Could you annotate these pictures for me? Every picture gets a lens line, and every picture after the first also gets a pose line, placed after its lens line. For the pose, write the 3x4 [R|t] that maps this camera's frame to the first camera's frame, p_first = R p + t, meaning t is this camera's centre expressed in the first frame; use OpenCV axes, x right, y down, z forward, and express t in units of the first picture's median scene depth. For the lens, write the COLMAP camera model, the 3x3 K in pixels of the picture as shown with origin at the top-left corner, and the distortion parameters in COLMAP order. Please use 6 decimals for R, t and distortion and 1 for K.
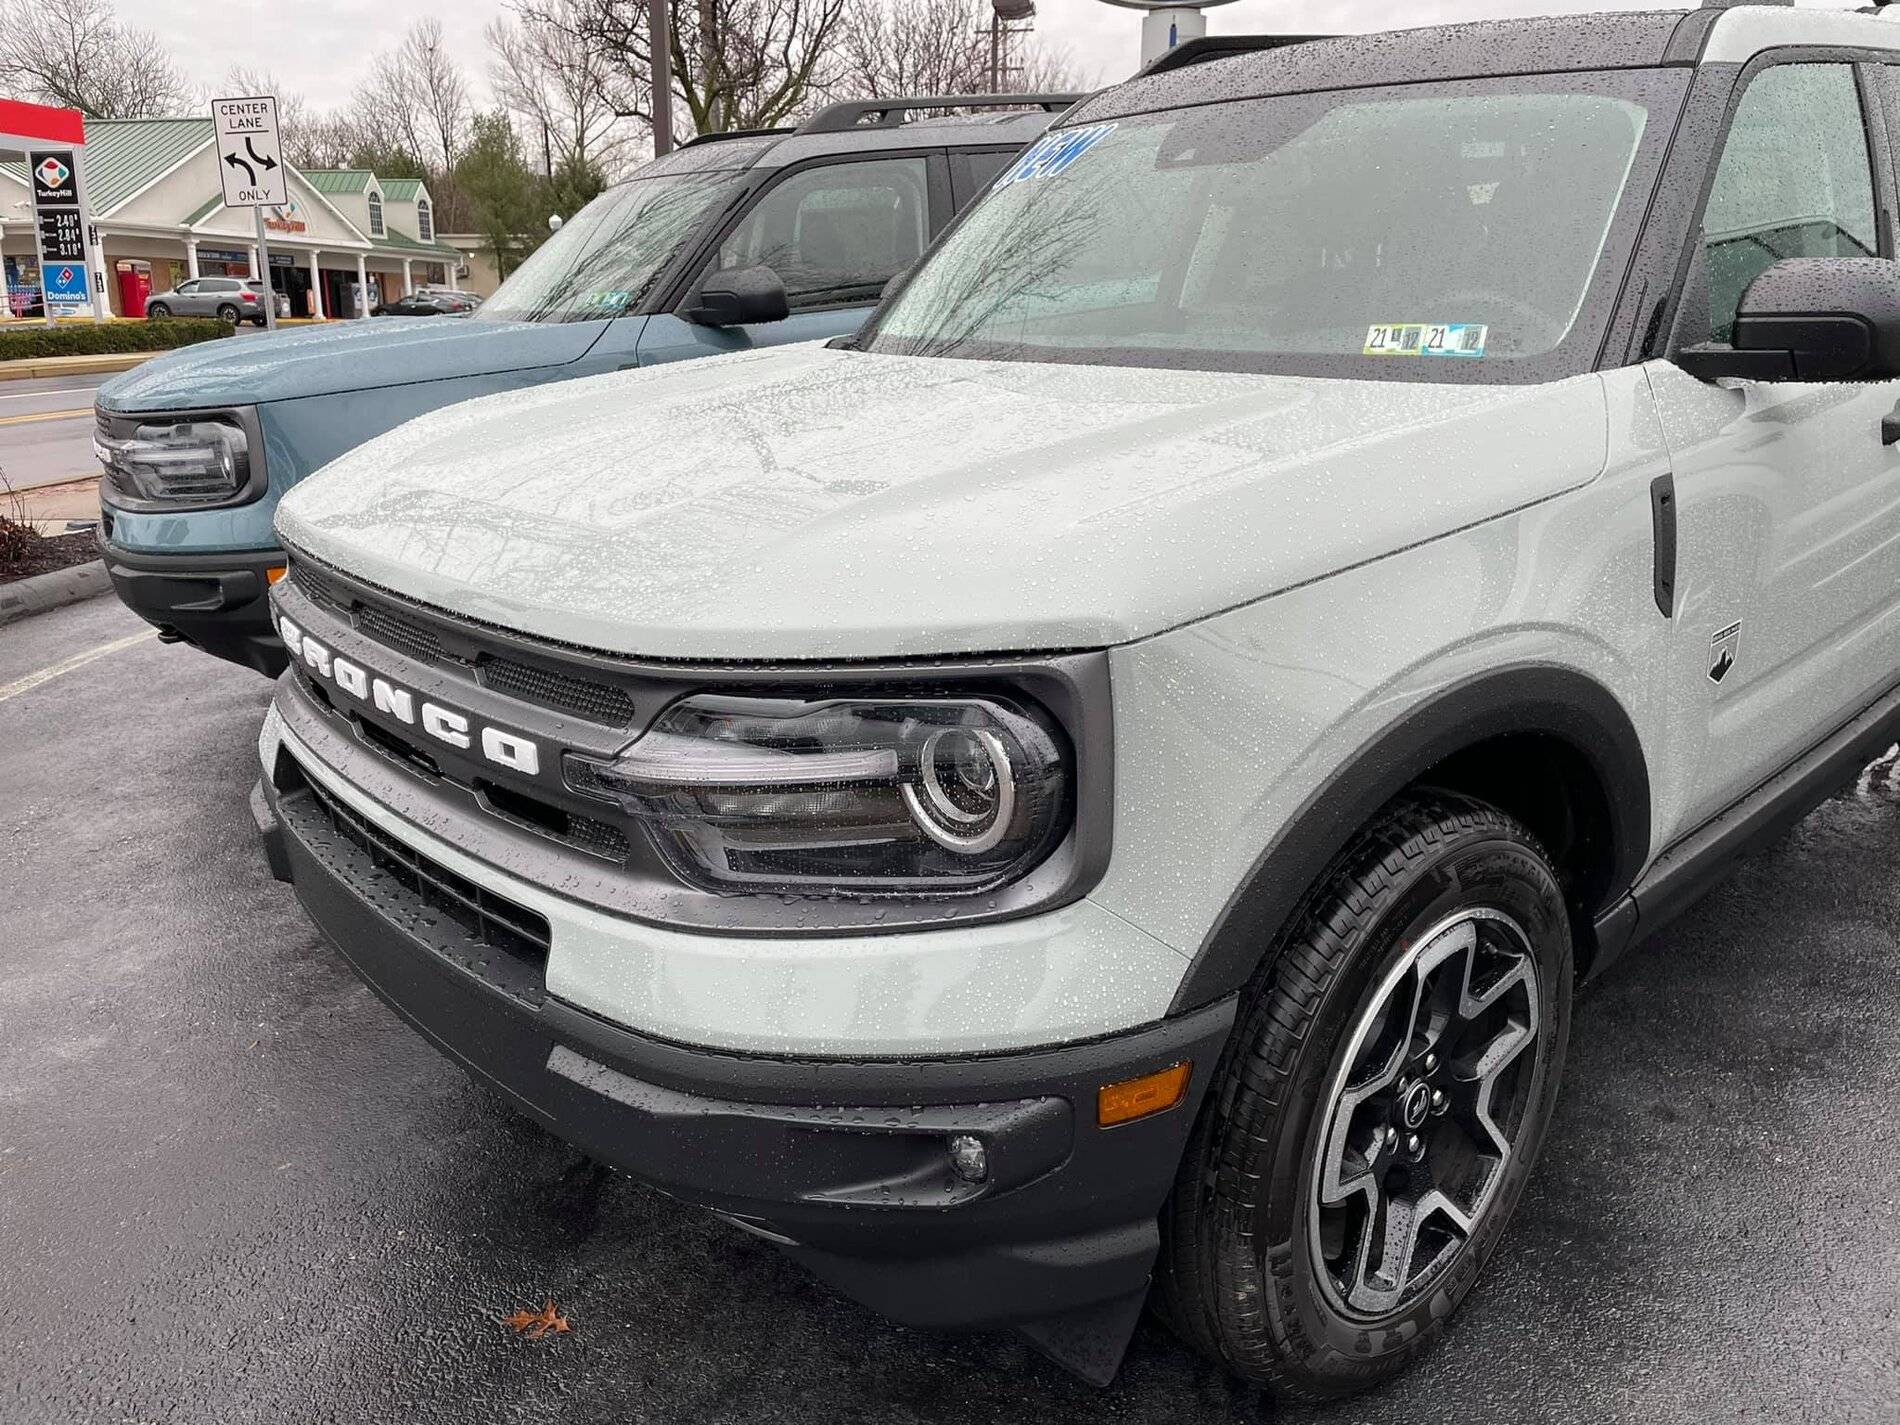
lens RADIAL K [[1470.5, 0, 950.0], [0, 1470.5, 712.5], [0, 0, 1]] dist [0.014079, -0.001471]
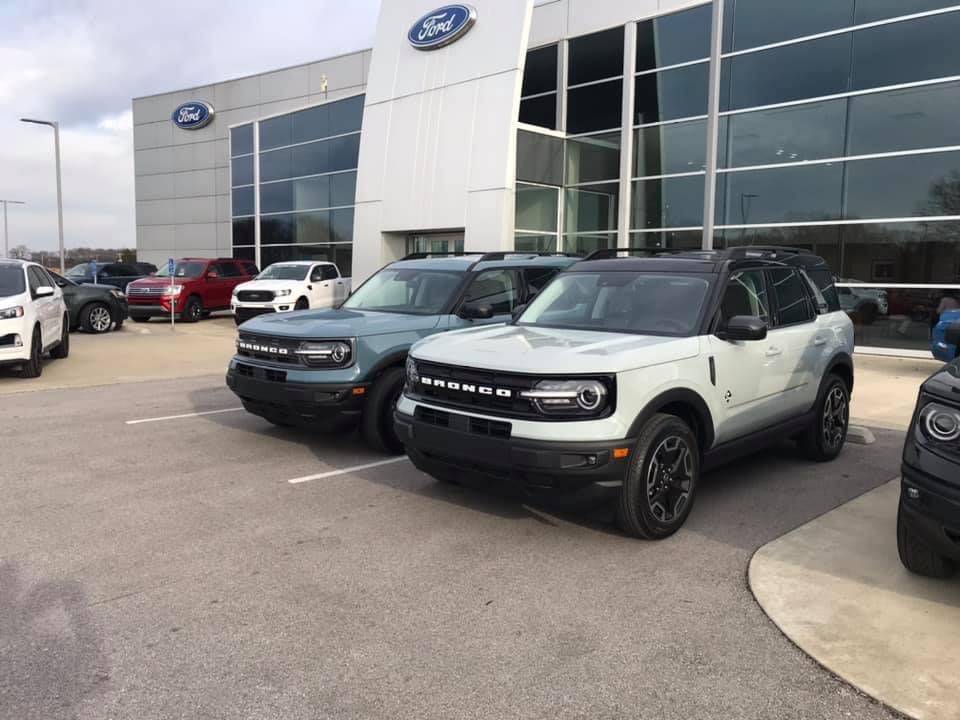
lens RADIAL K [[743.0, 0, 480.0], [0, 743.0, 360.0], [0, 0, 1]] dist [0.014079, -0.001471]
pose [[0.996828, 0.035972, 0.070986, -0.521362], [-0.021014, 0.979329, -0.201181, 0.412304], [-0.076756, 0.199052, 0.976979, -1.534480]]
